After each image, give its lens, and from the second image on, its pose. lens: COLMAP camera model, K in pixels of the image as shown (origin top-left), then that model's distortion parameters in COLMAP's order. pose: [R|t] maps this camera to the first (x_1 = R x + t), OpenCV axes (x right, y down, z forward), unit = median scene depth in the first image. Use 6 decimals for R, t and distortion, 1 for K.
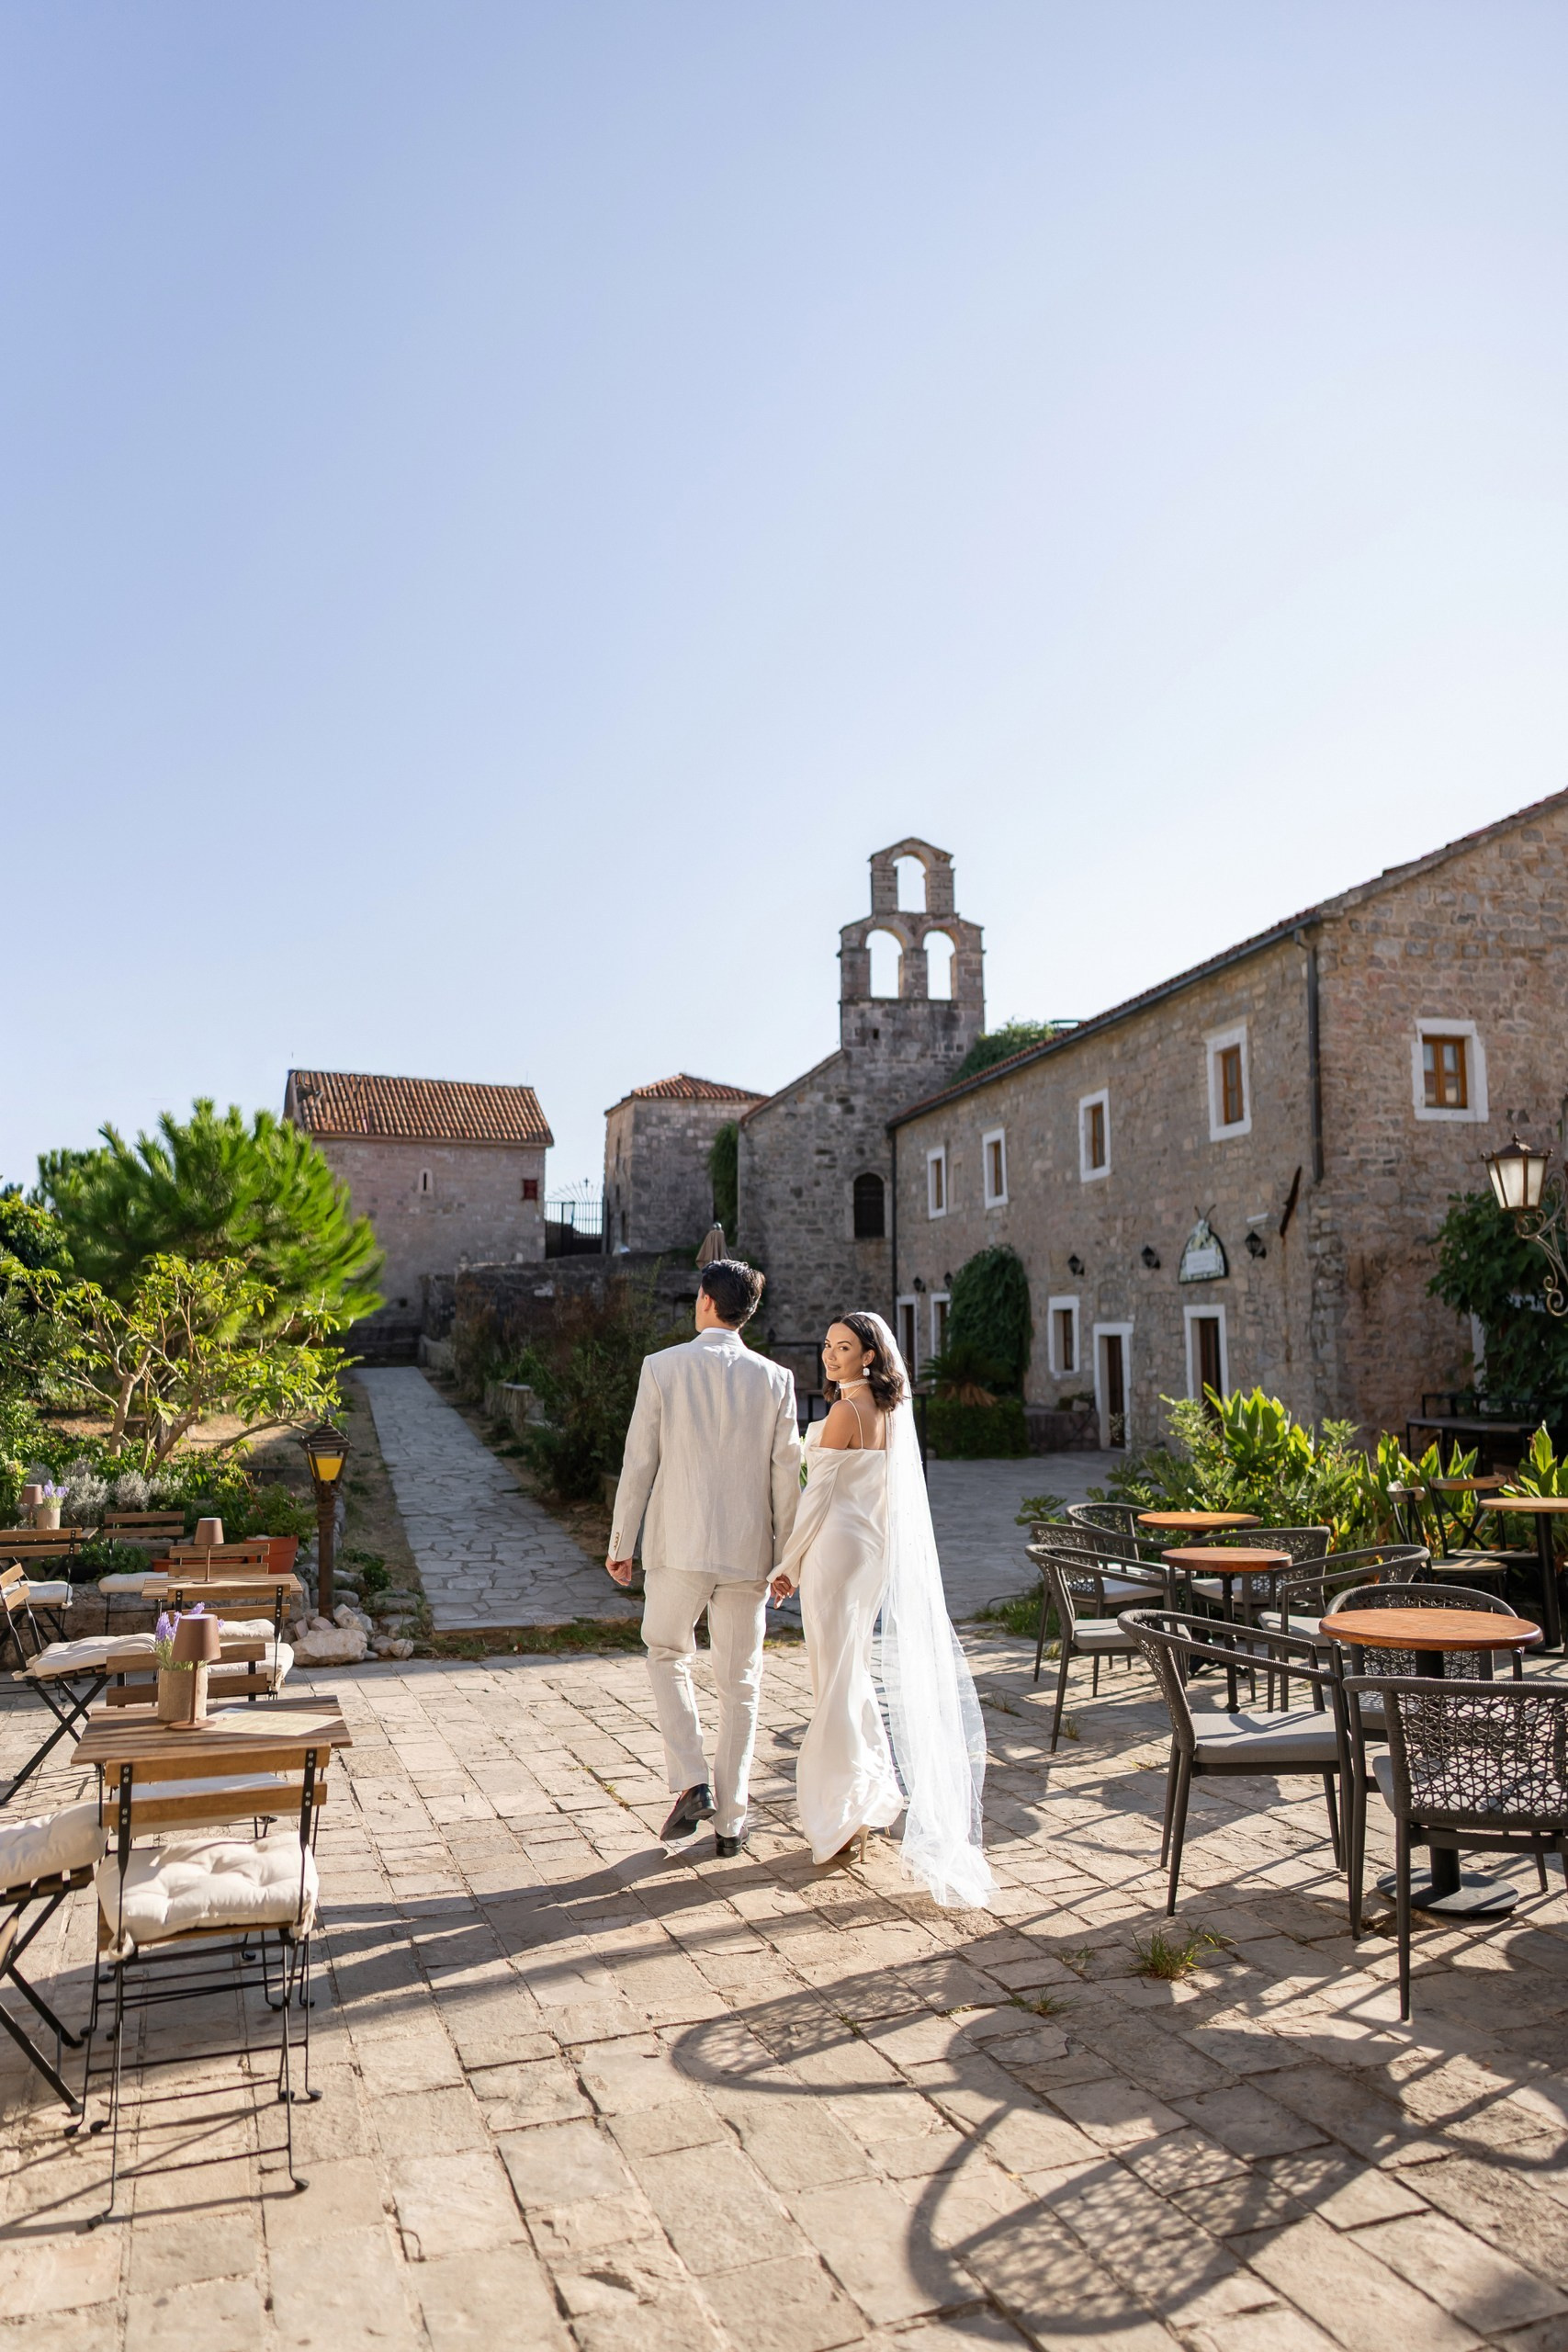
lens RADIAL K [[1592.1, 0, 780.4], [0, 1592.1, 1179.2], [0, 0, 1]] dist [-0.004076, 0.000574]
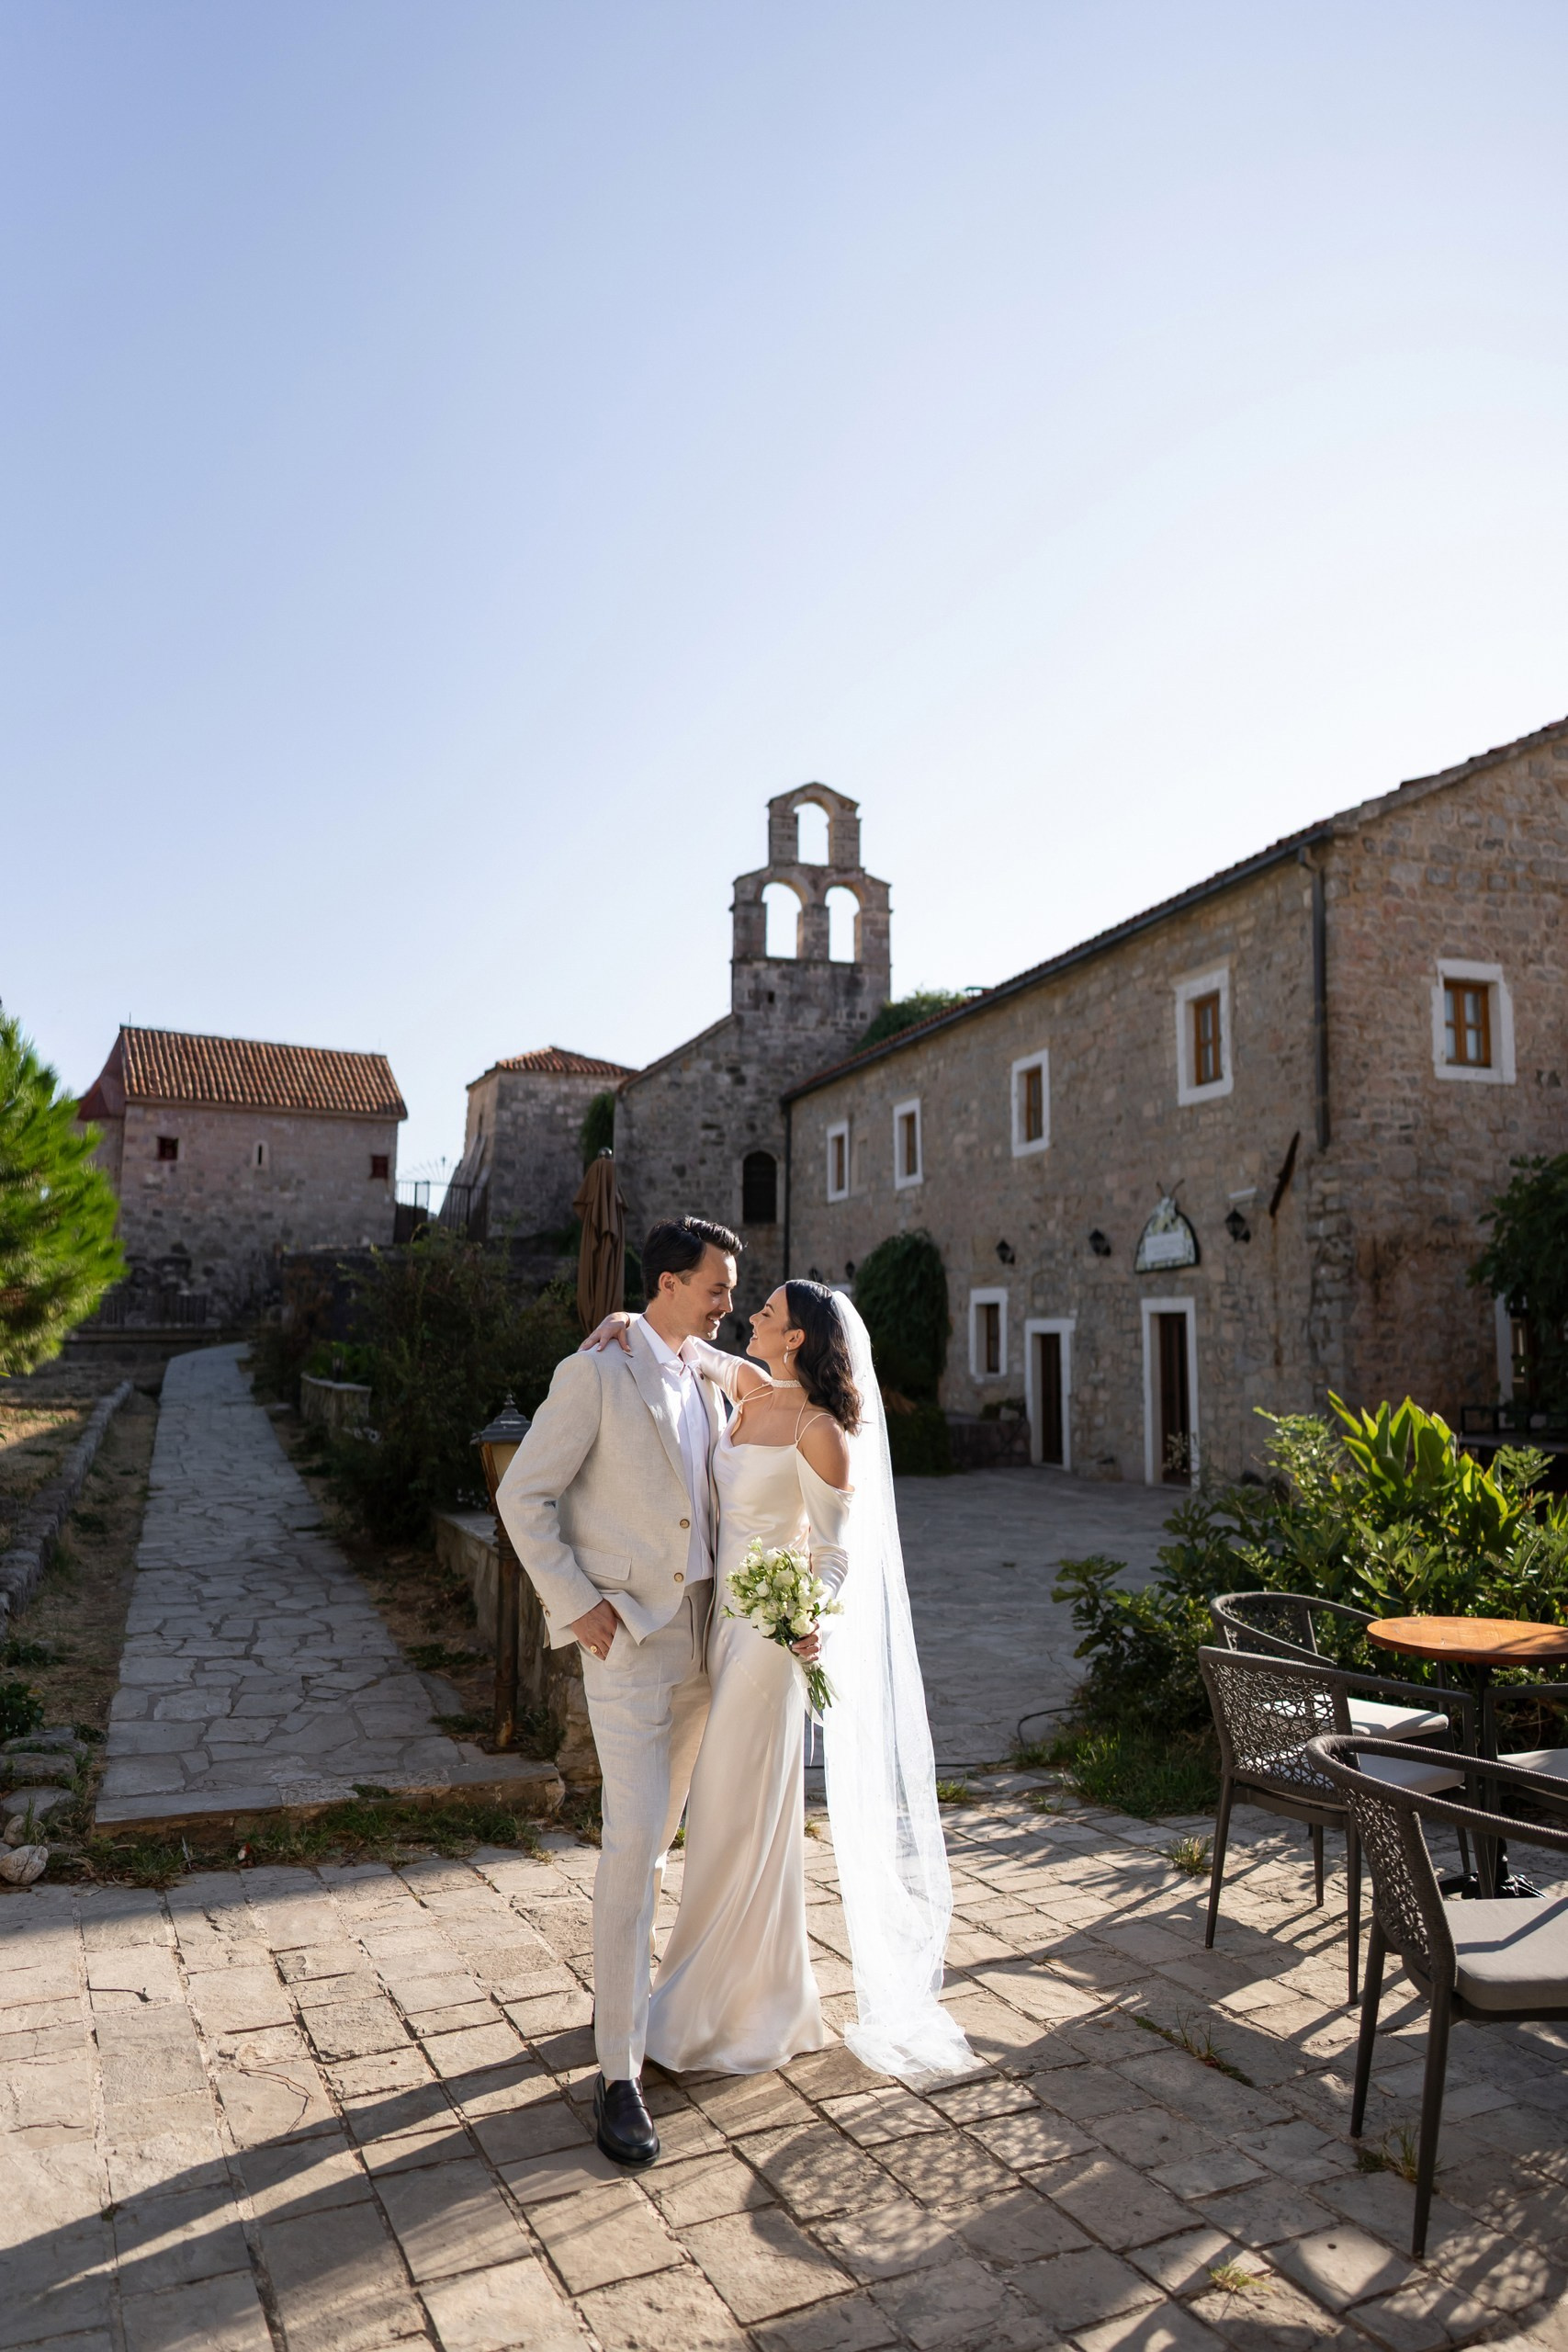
lens RADIAL K [[1592.1, 0, 787.3], [0, 1592.1, 1173.1], [0, 0, 1]] dist [-0.004076, 0.000574]
pose [[0.995956, 0.022035, 0.087102, -0.010858], [-0.021610, 0.999750, -0.005813, 0.020162], [-0.087208, 0.003908, 0.996182, 0.157734]]
